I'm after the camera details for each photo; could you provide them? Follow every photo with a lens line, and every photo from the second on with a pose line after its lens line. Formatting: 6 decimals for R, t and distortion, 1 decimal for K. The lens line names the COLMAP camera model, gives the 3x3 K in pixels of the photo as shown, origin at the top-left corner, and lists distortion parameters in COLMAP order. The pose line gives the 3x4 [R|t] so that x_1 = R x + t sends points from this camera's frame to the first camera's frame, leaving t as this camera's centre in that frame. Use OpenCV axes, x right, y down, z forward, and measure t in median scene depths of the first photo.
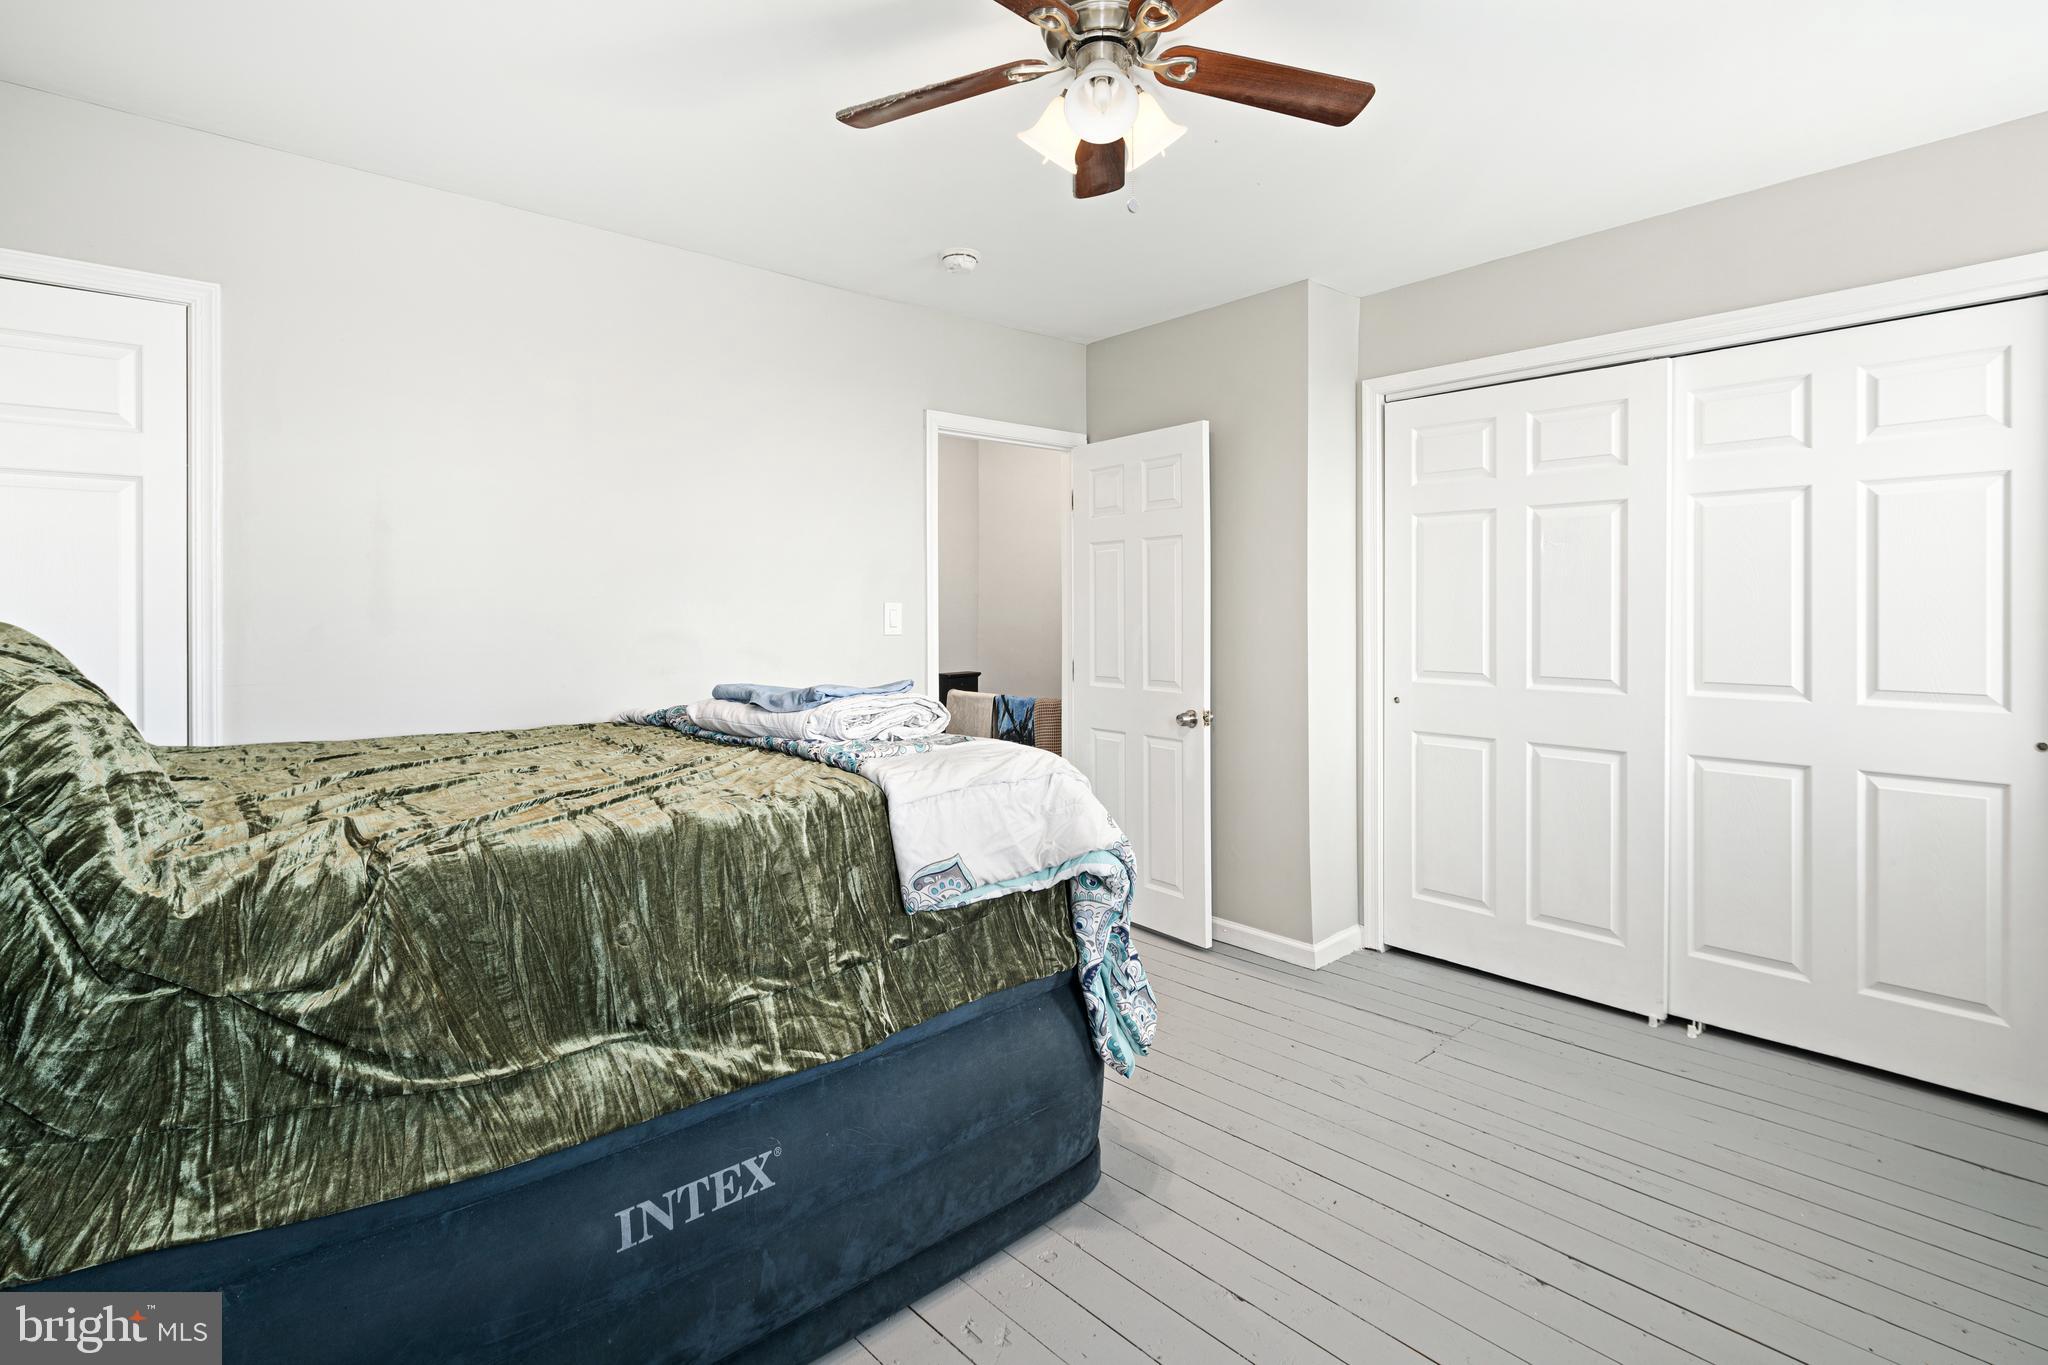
lens RADIAL K [[998.7, 0, 975.8], [0, 998.7, 624.8], [0, 0, 1]] dist [0.001448, -0.000090]
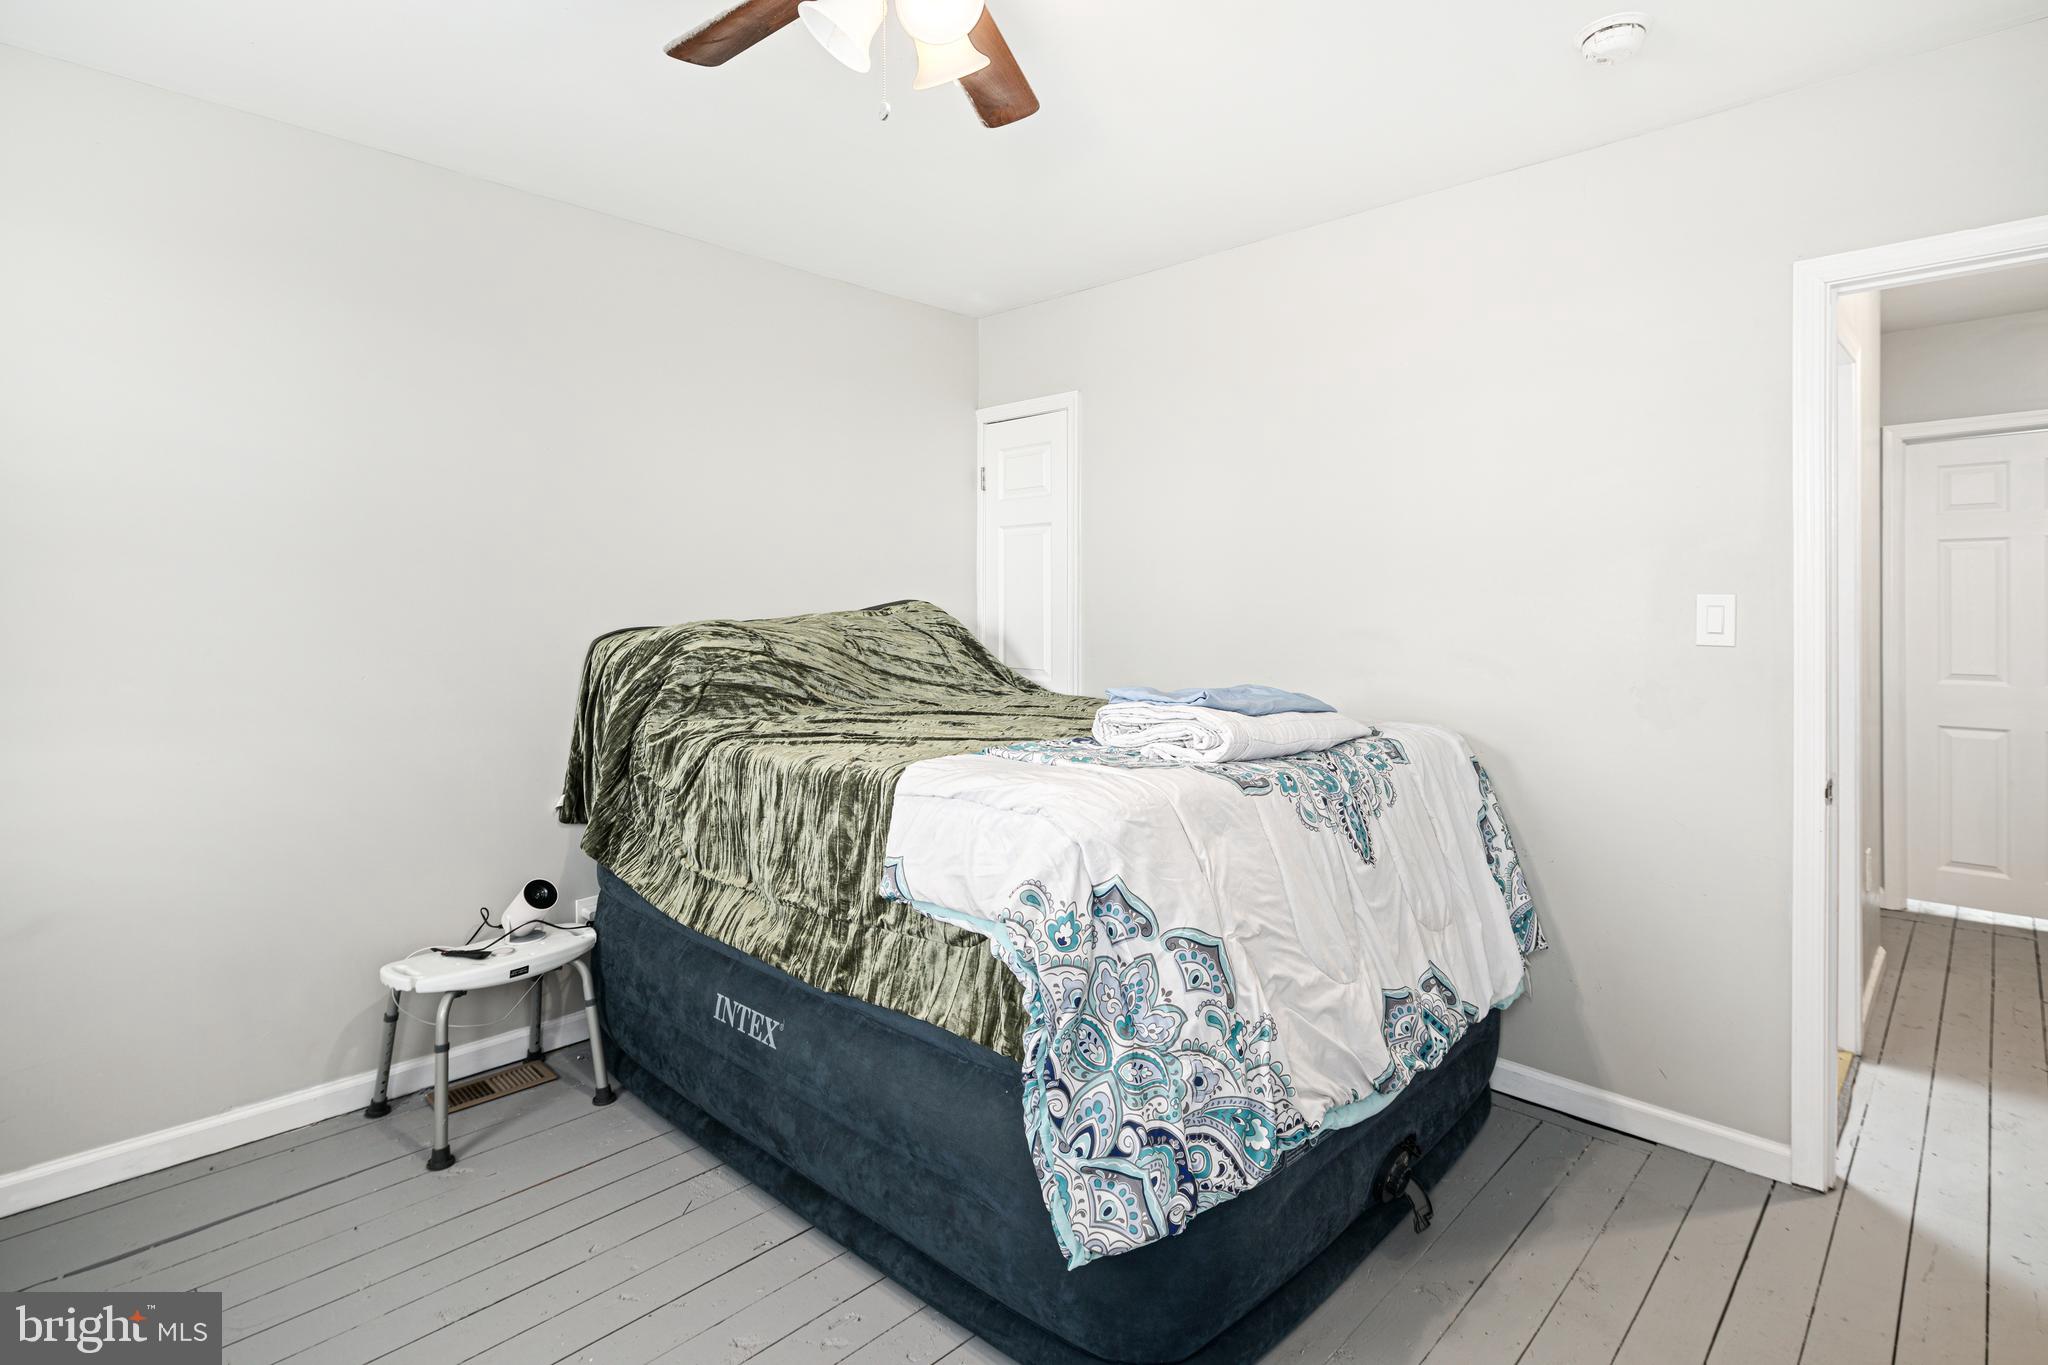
lens RADIAL K [[998.7, 0, 972.0], [0, 998.7, 608.6], [0, 0, 1]] dist [0.001448, -0.000090]
pose [[0.077423, 0.004988, -0.996986, 1.156782], [-0.001148, 0.999987, 0.004914, -0.036909], [0.996998, 0.000764, 0.077428, 1.163989]]
